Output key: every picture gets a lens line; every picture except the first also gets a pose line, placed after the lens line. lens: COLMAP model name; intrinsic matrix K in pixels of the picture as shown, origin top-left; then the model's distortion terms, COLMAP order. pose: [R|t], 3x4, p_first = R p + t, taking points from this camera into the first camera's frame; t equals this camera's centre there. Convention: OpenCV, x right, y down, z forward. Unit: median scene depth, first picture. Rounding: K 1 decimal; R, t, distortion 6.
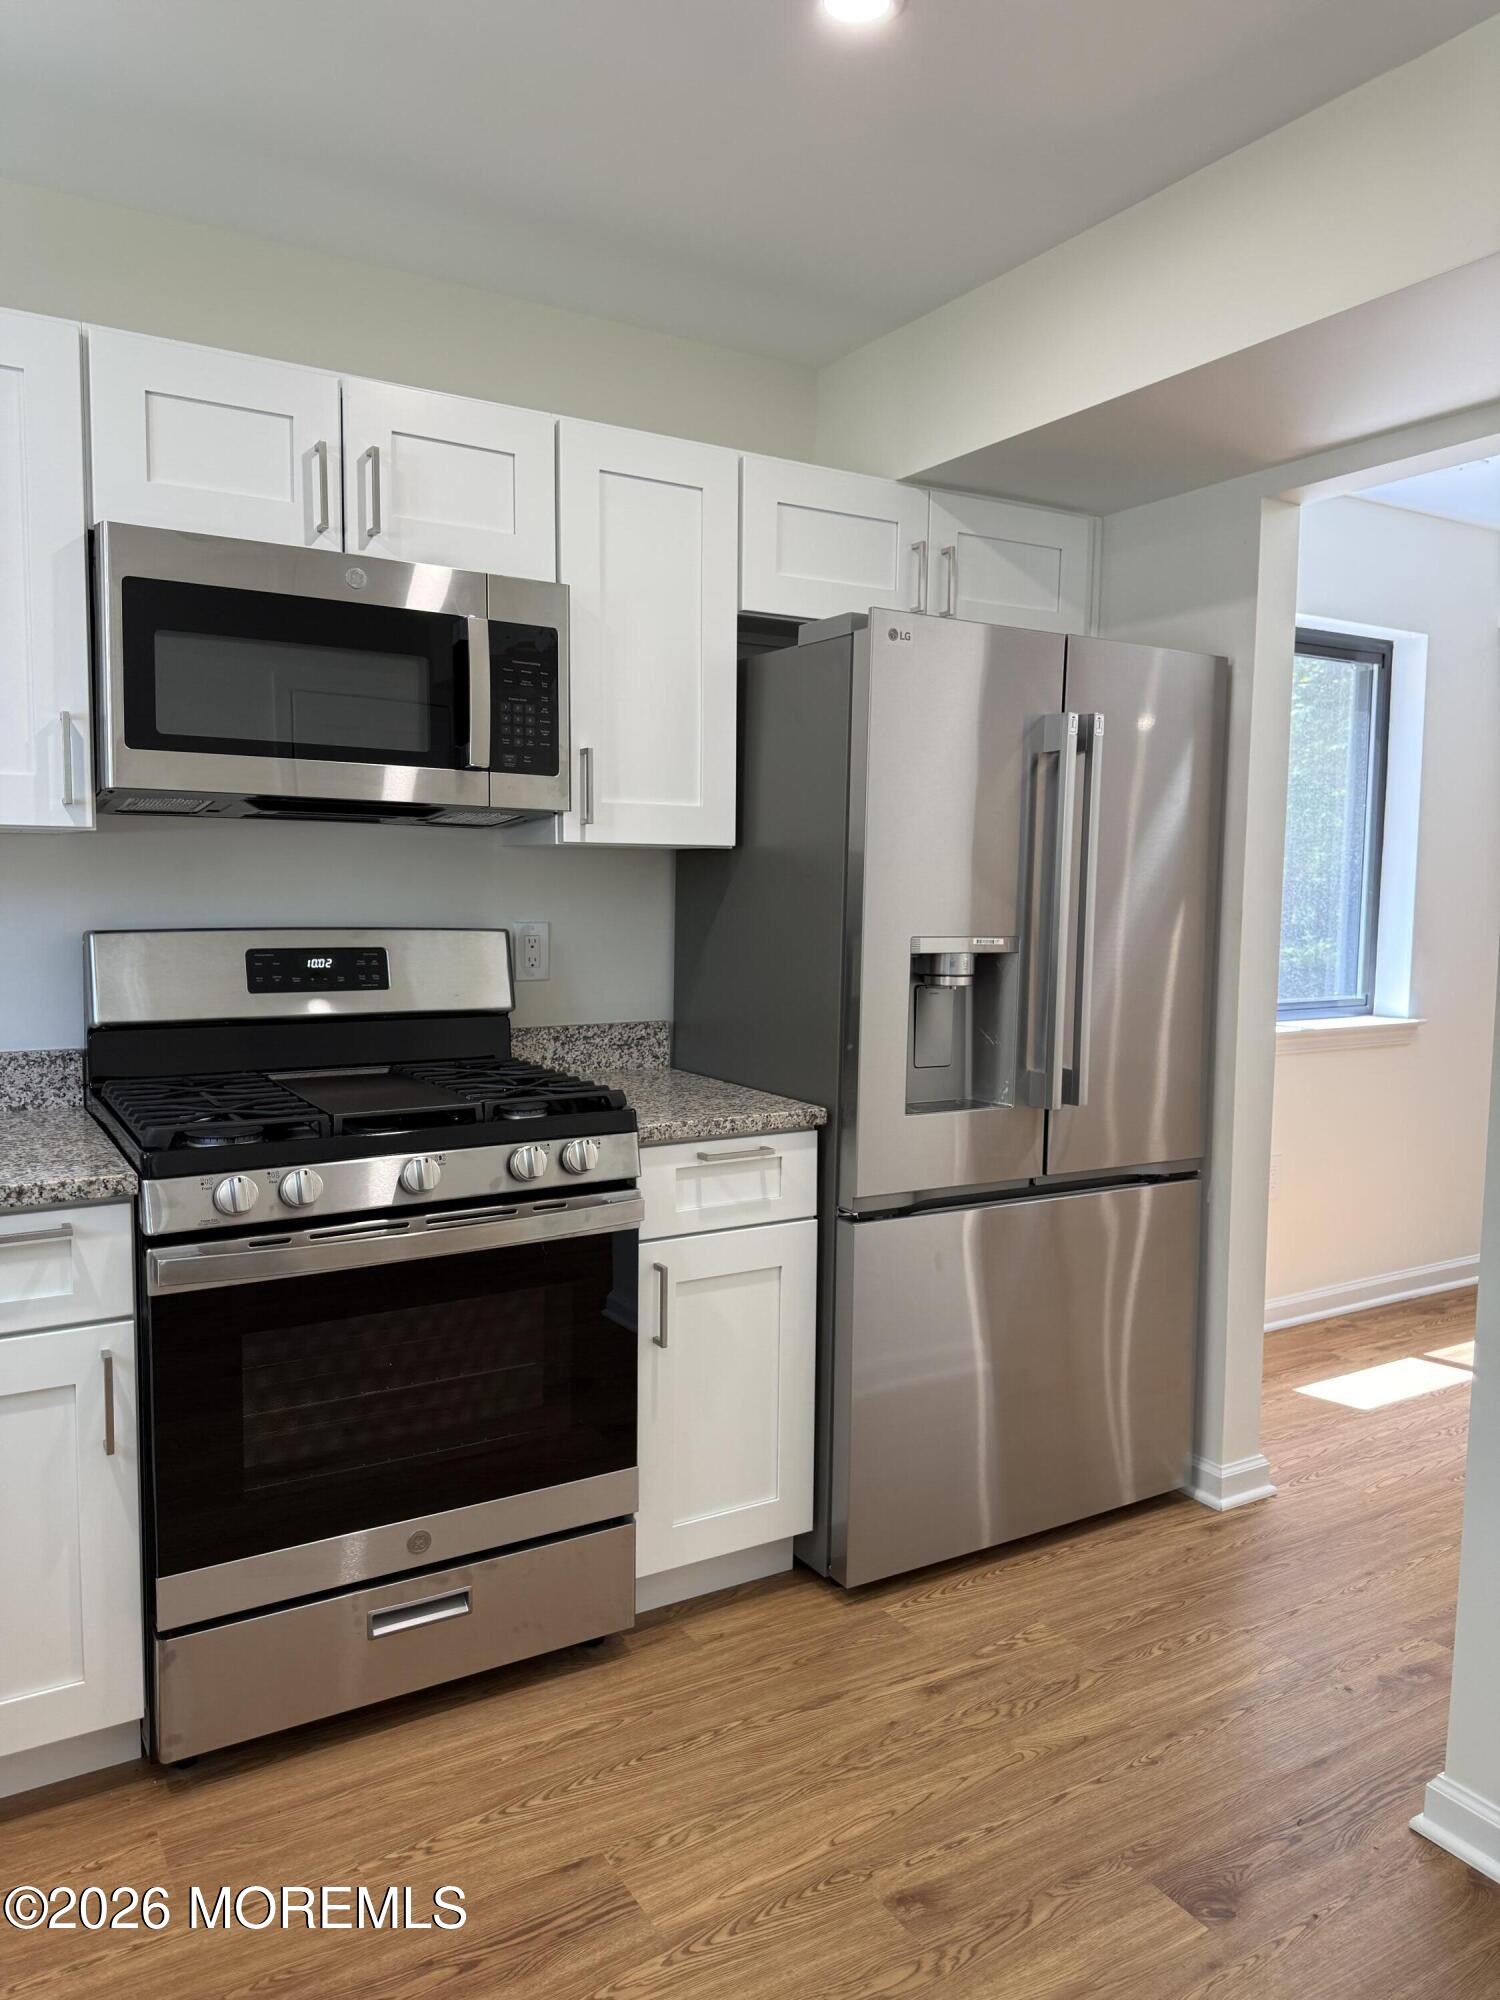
lens RADIAL K [[1405.7, 0, 750.0], [0, 1405.7, 1000.0], [0, 0, 1]] dist [0.048506, -0.070126]
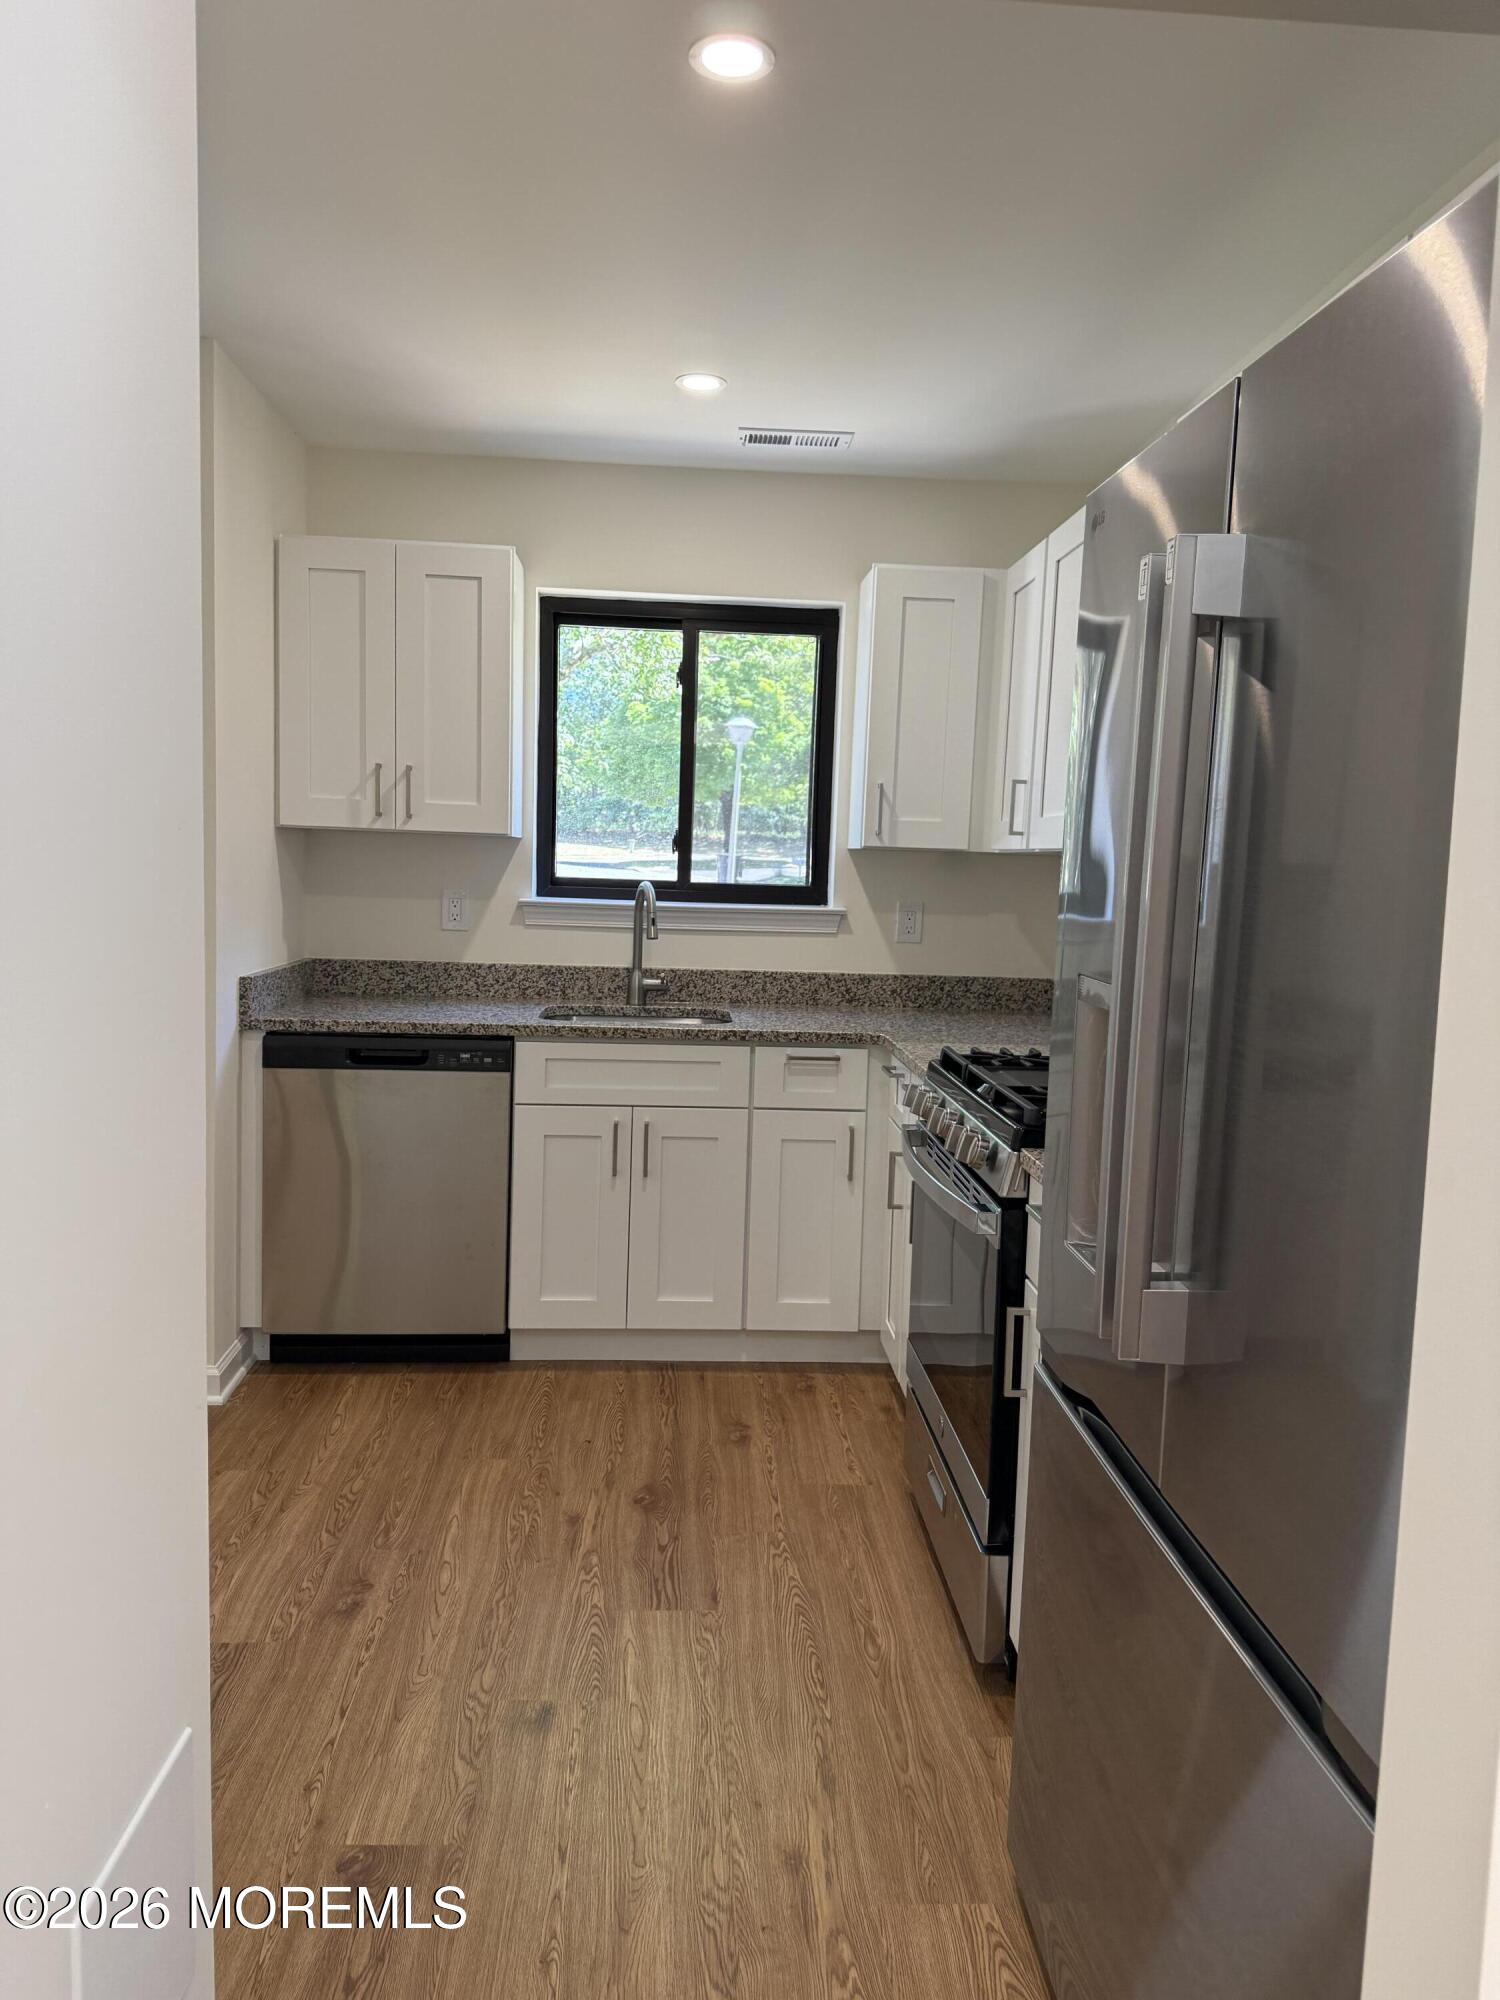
lens RADIAL K [[1389.6, 0, 769.7], [0, 1389.6, 993.4], [0, 0, 1]] dist [0.045004, -0.074129]
pose [[-0.450341, 0.063138, -0.890622, 0.930053], [-0.117542, 0.984623, 0.129237, -0.129812], [0.885086, 0.162886, -0.435994, 1.411993]]
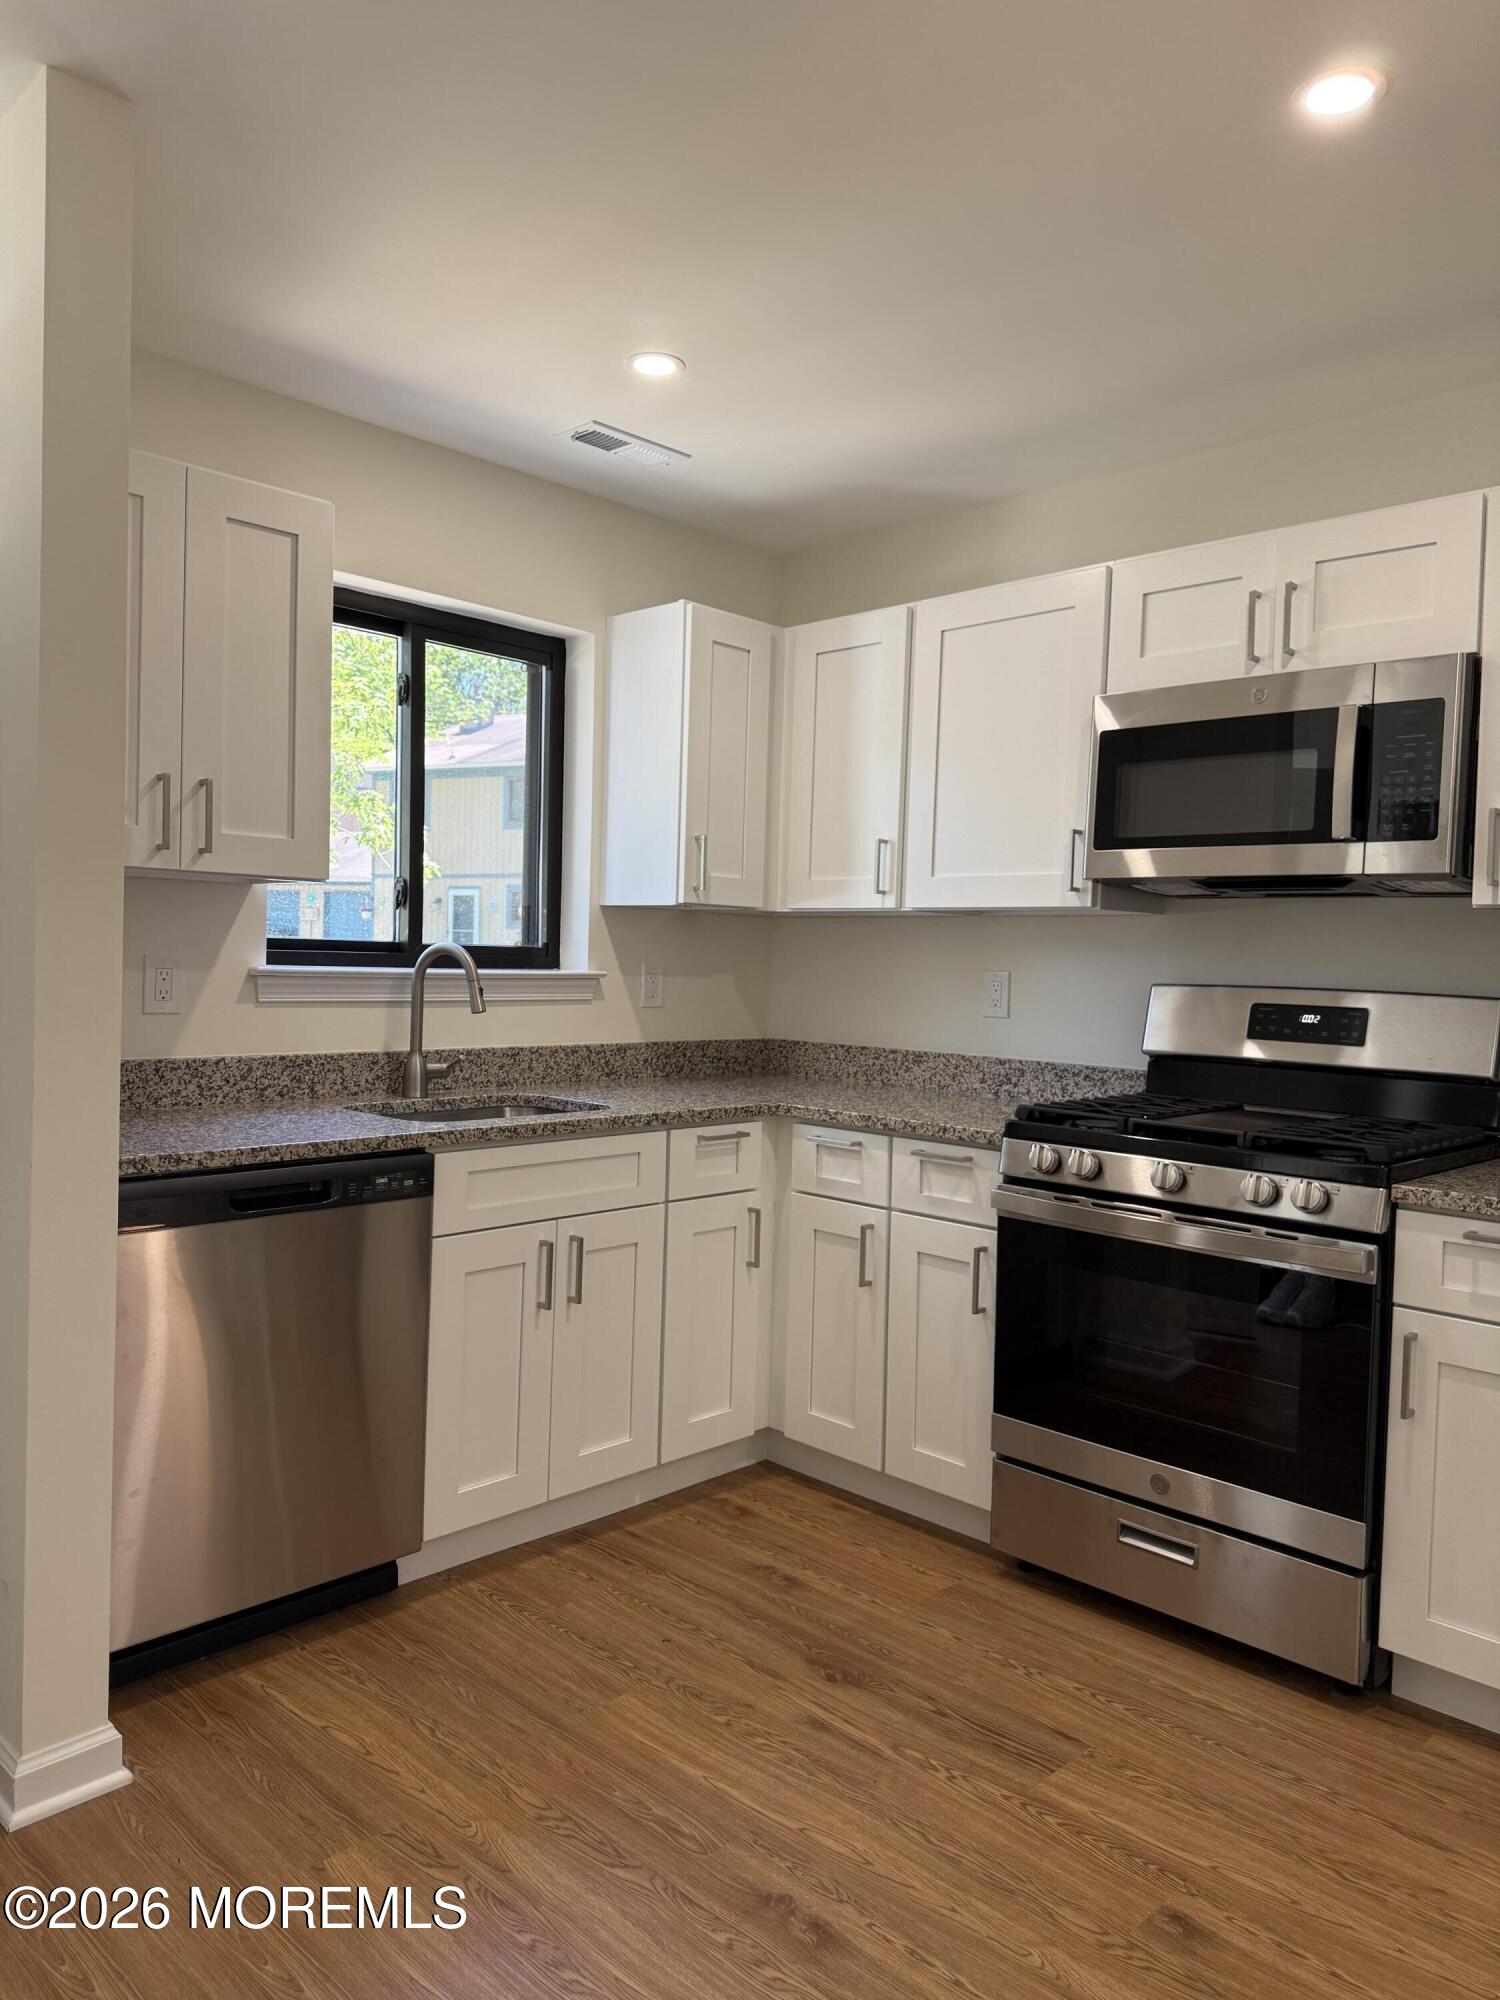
lens RADIAL K [[1405.7, 0, 750.0], [0, 1405.7, 1000.0], [0, 0, 1]] dist [0.048506, -0.070126]
pose [[0.245893, 0.030591, -0.968814, 0.889305], [-0.111532, 0.993756, 0.003071, 0.007918], [0.962859, 0.107299, 0.247770, 0.337583]]
